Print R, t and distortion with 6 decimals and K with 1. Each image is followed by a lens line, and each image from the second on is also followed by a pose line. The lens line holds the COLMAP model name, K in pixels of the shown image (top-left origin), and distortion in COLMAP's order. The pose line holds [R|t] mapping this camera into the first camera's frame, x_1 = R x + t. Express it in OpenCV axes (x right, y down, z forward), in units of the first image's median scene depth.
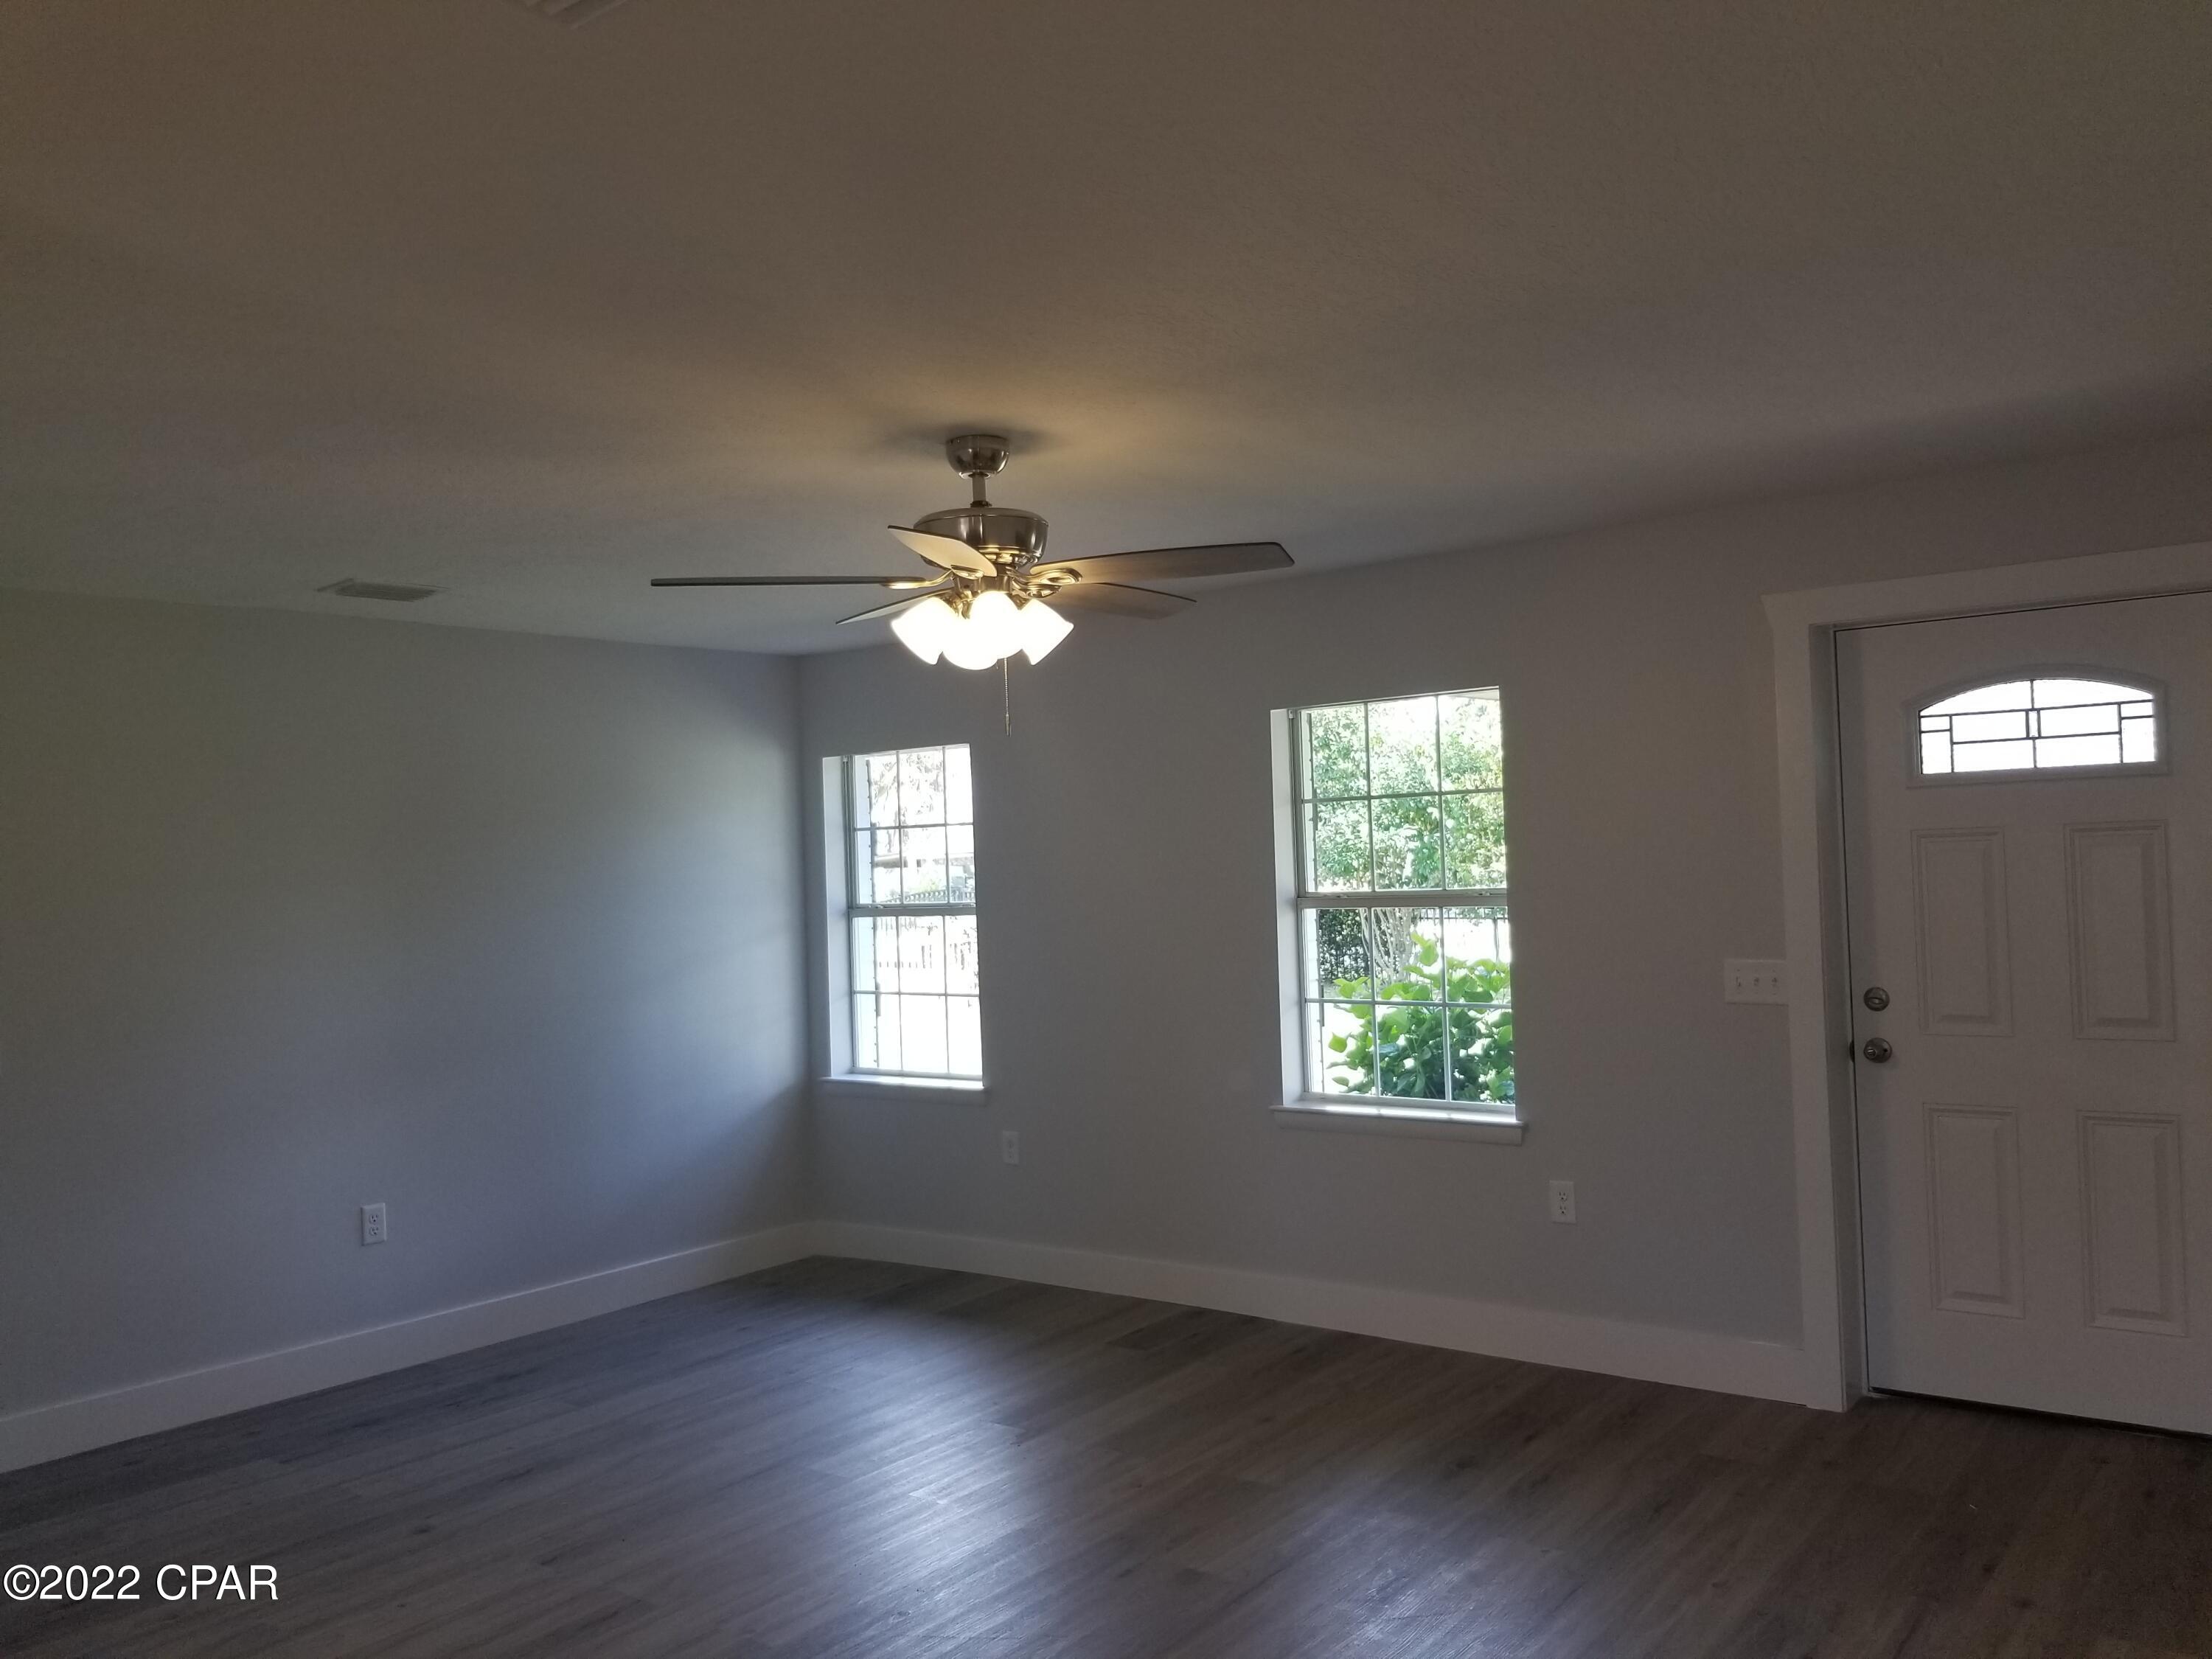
lens RADIAL K [[1753.2, 0, 1106.0], [0, 1753.2, 829.5], [0, 0, 1]] dist [0.084708, -0.072647]
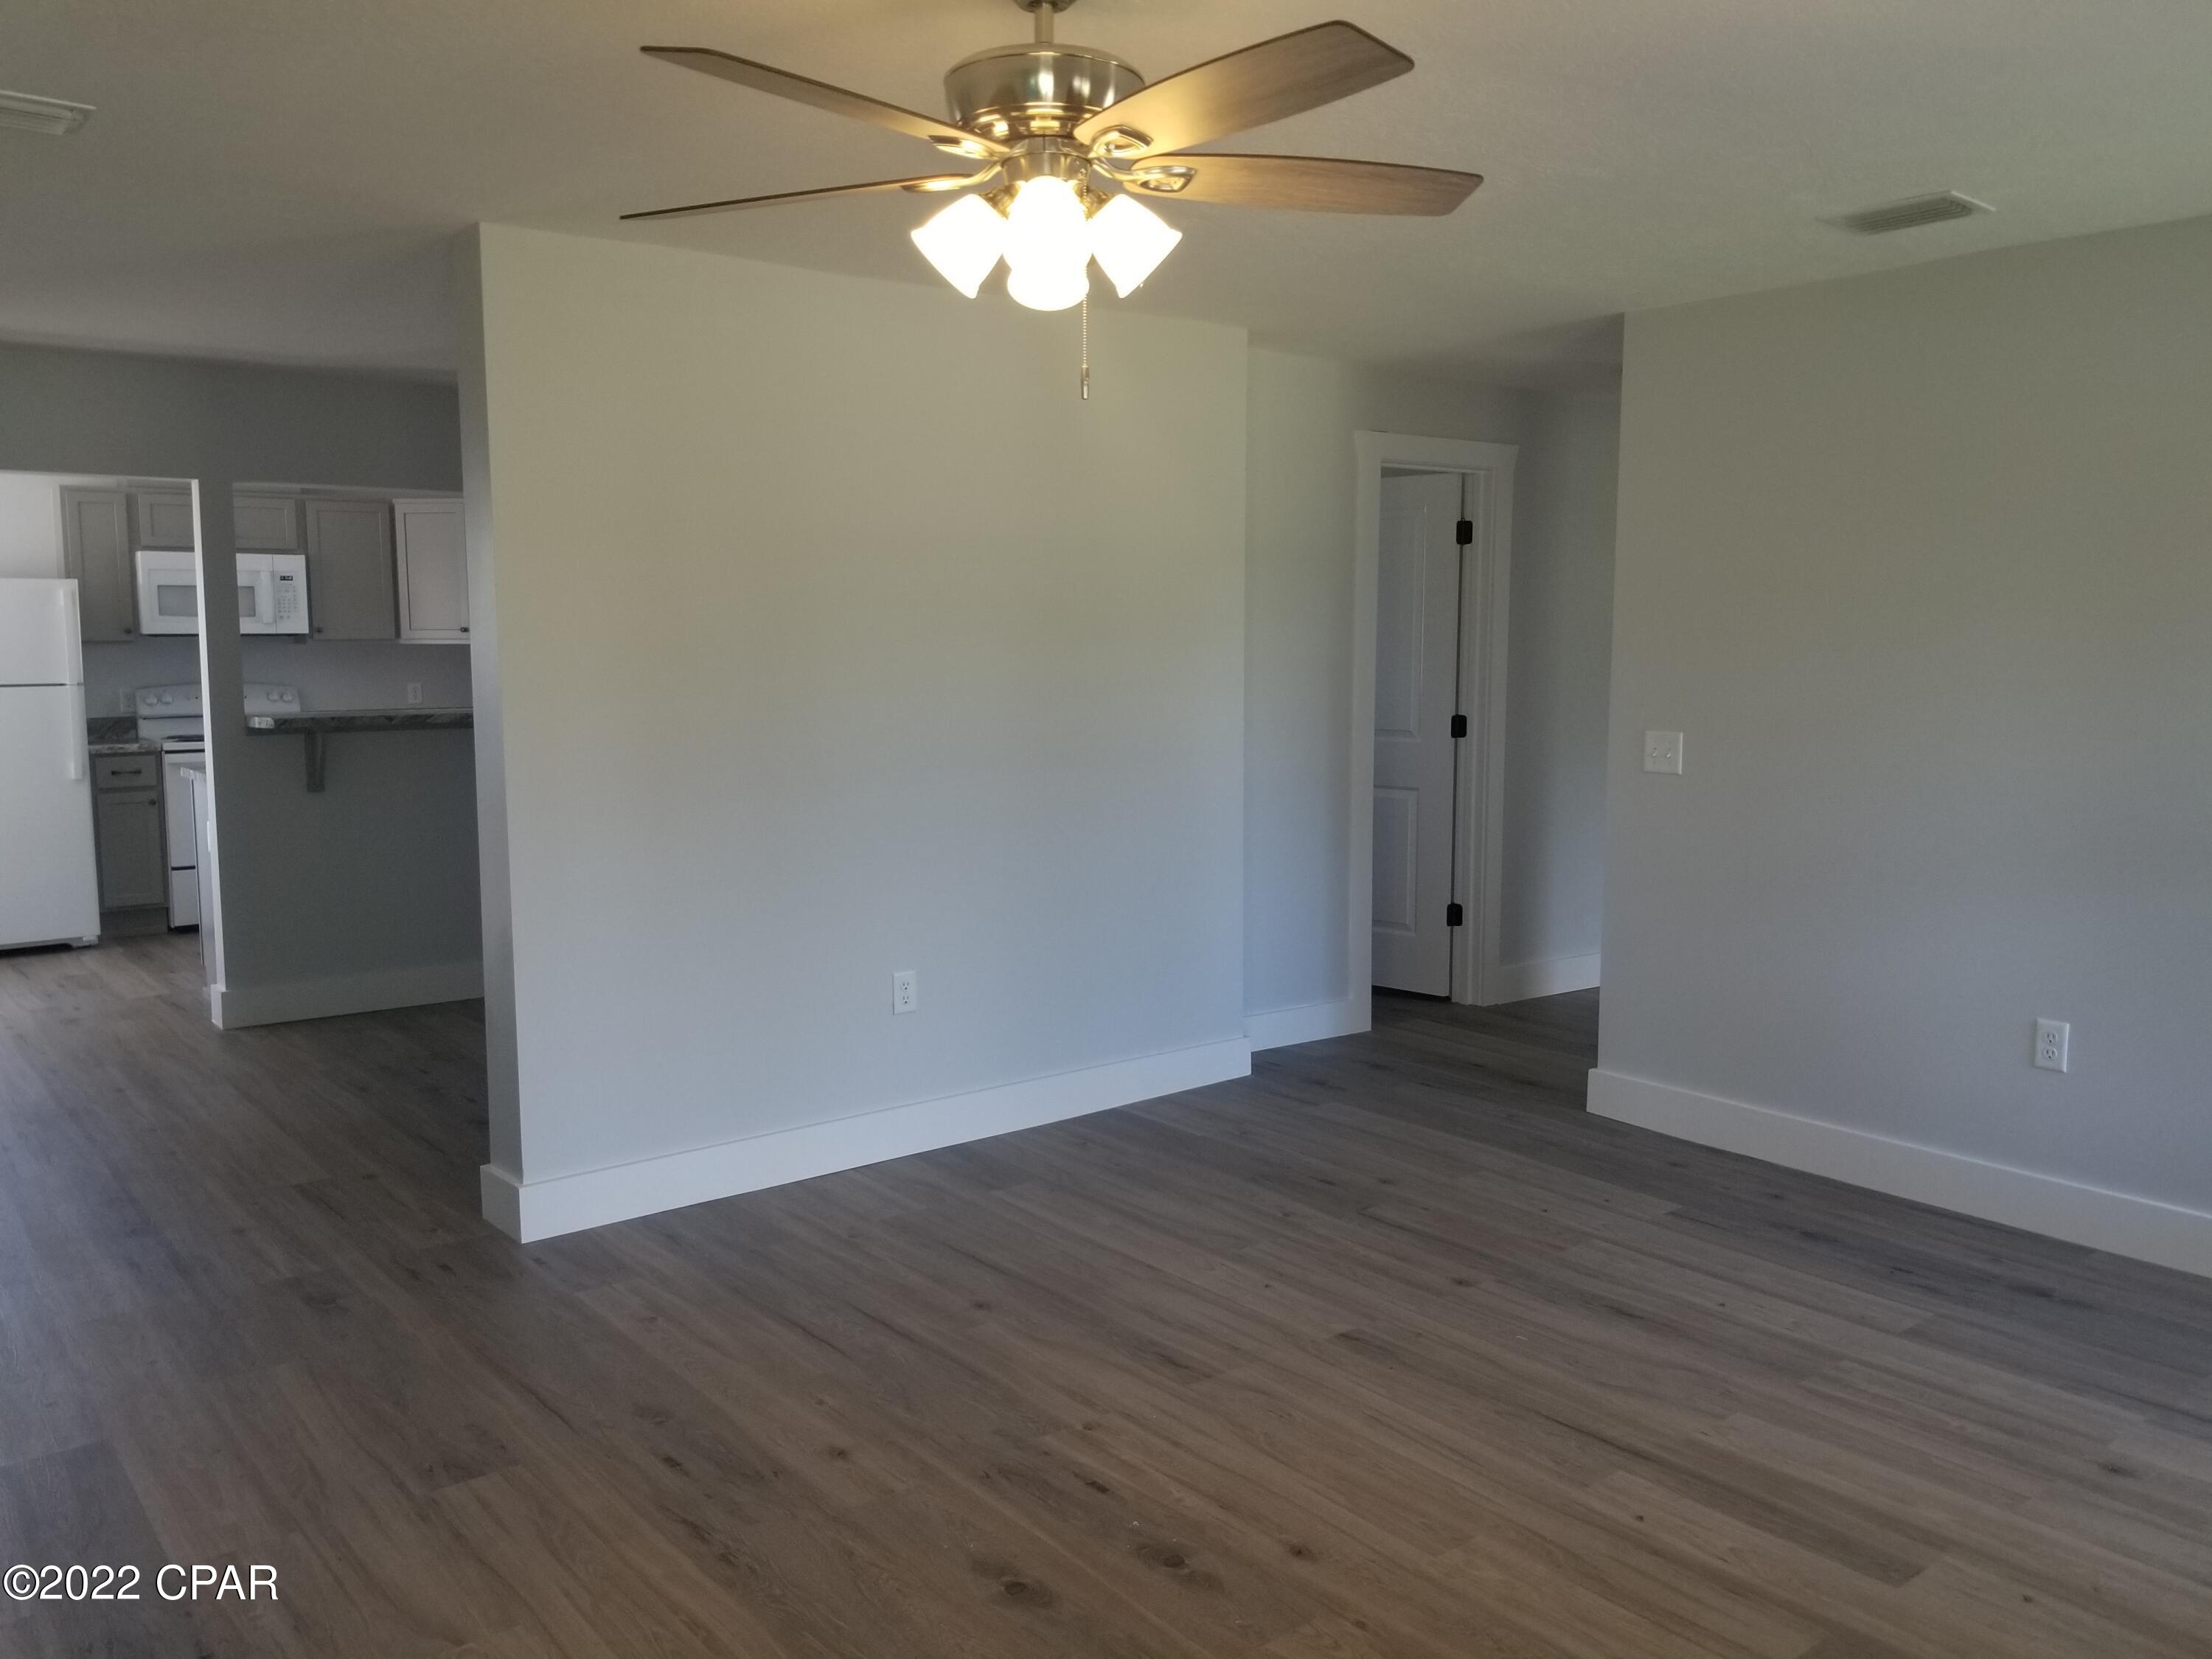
lens RADIAL K [[1789.6, 0, 1106.0], [0, 1789.6, 829.5], [0, 0, 1]] dist [0.015244, 0.003661]
pose [[-0.246224, 0.147525, -0.957920, 0.499857], [0.034584, 0.989056, 0.143431, 0.003631], [0.968596, 0.002187, -0.248631, 0.943320]]
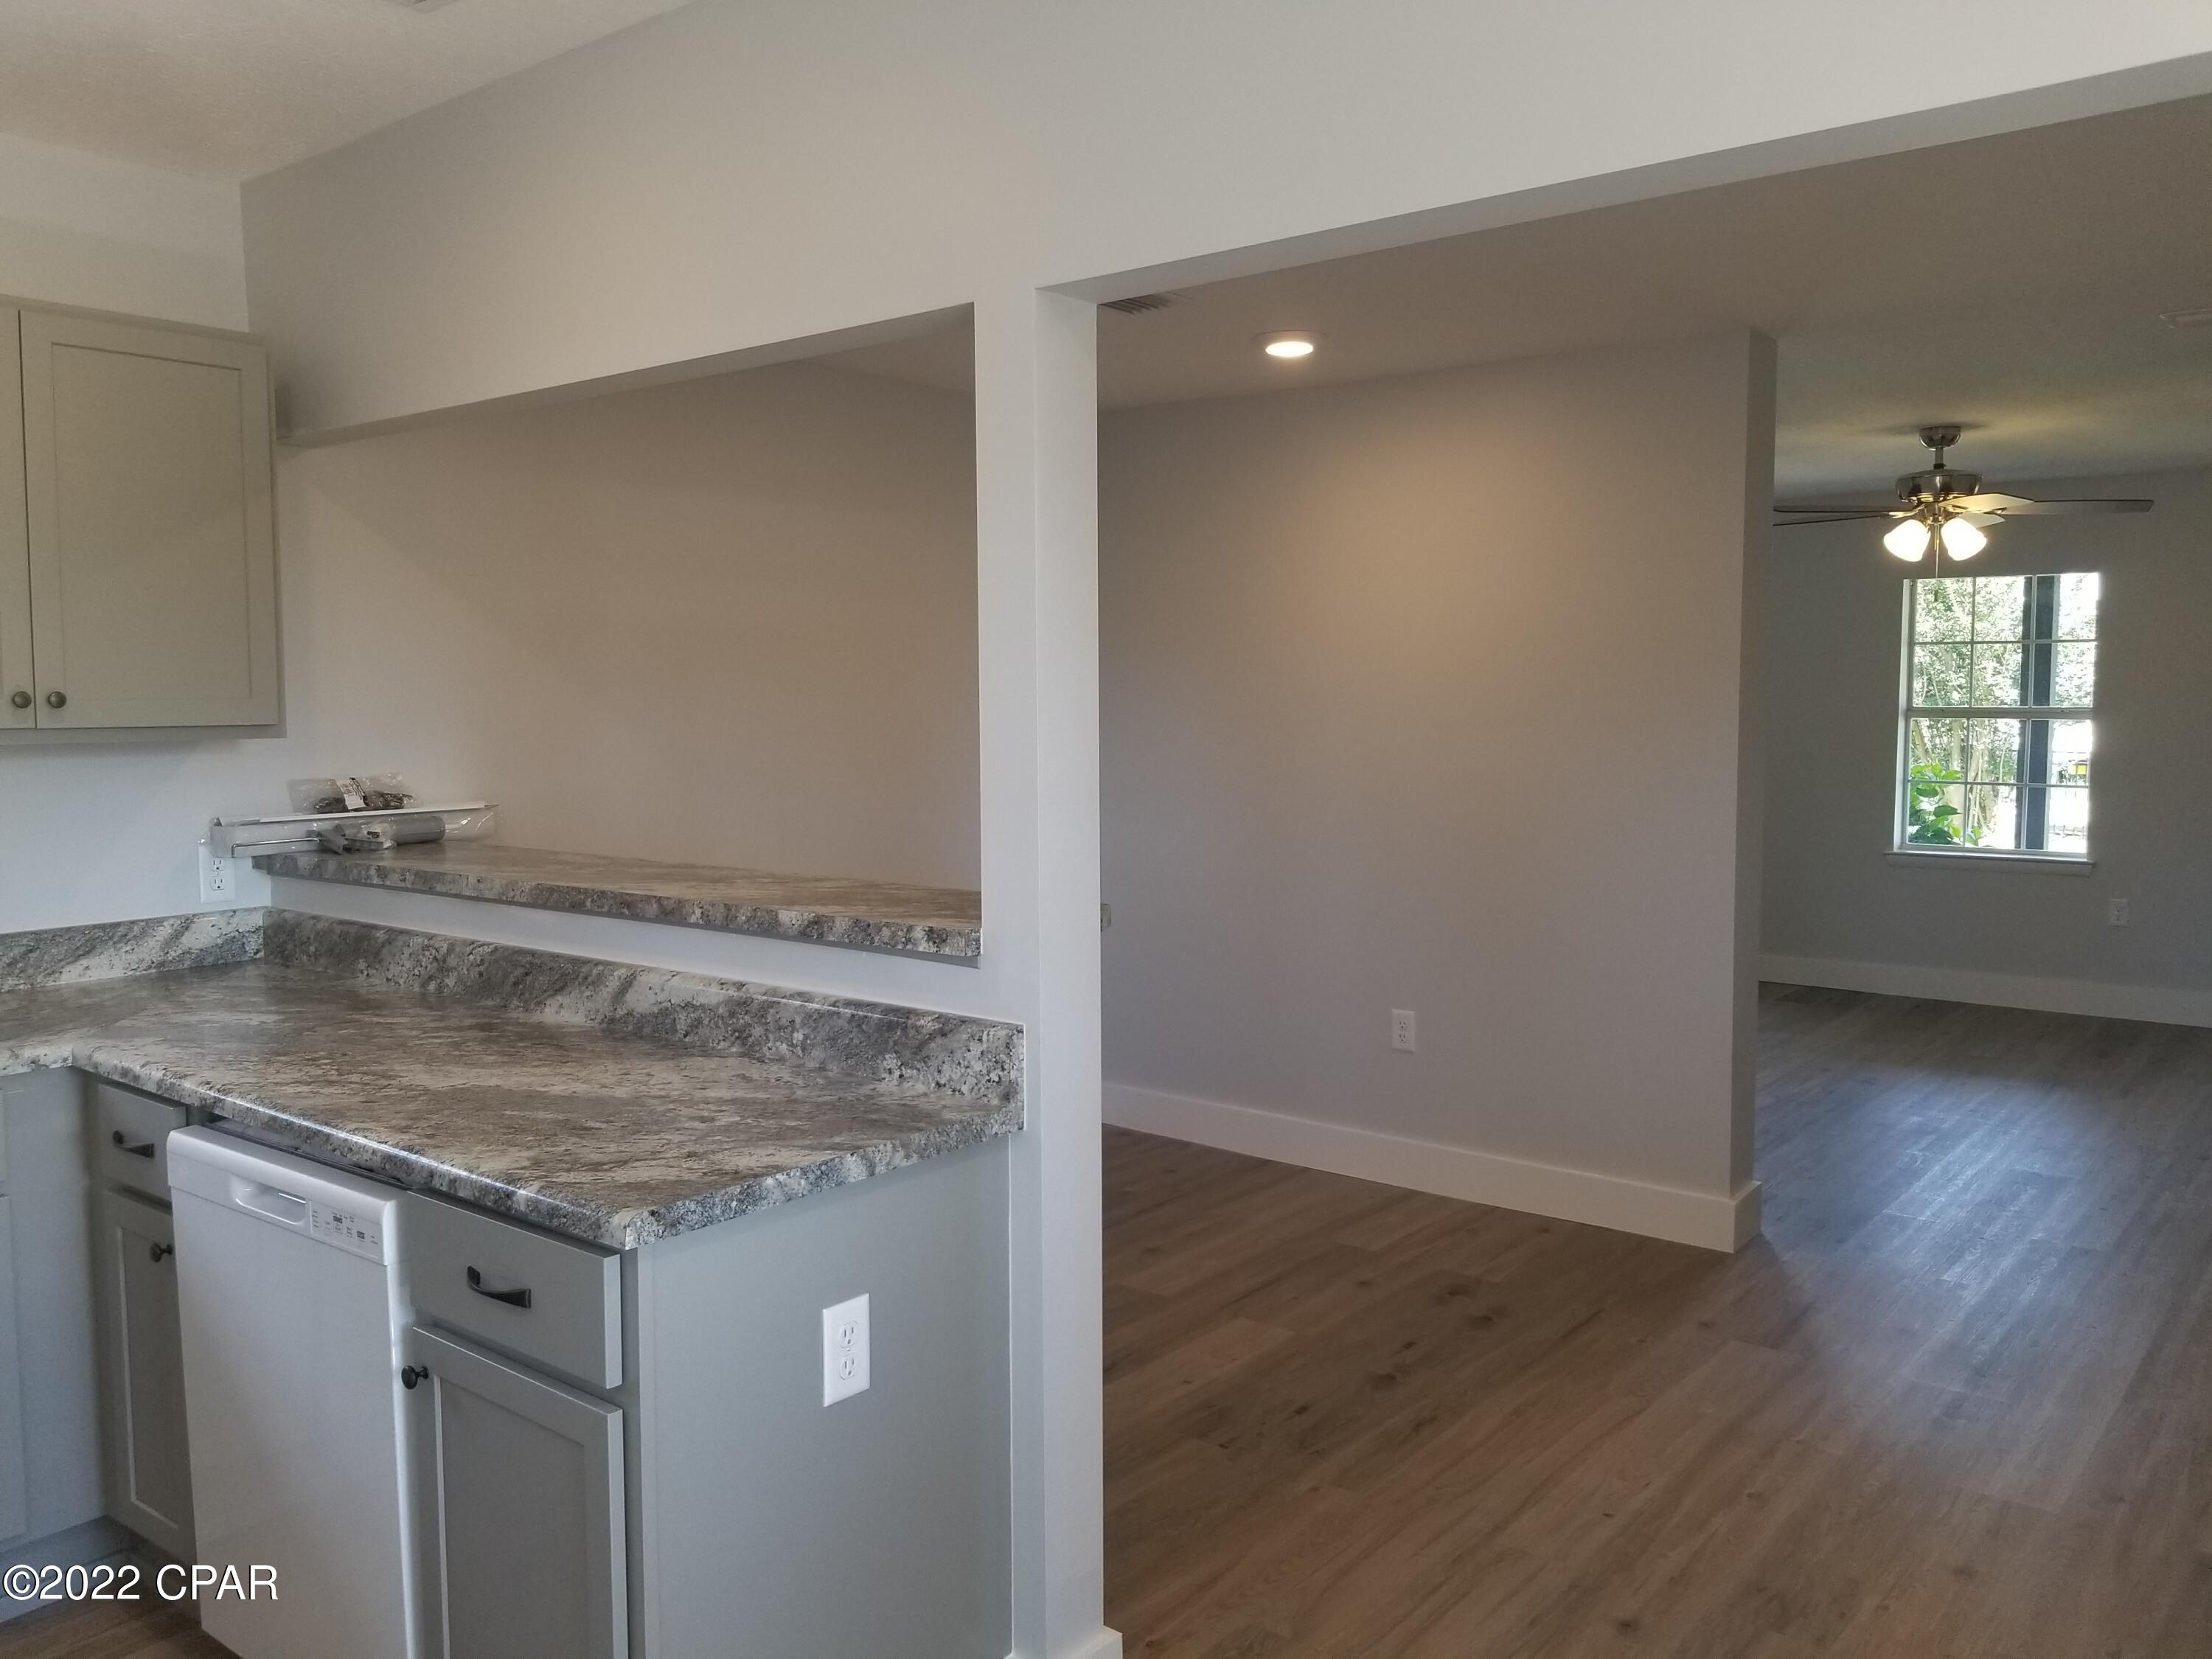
lens RADIAL K [[1725.1, 0, 1077.2], [0, 1725.1, 820.8], [0, 0, 1]] dist [0.080051, -0.176433]
pose [[0.999376, 0.033837, -0.010117, -0.660582], [-0.032661, 0.994473, 0.099785, 0.013731], [0.013437, -0.099392, 0.994958, -0.554260]]
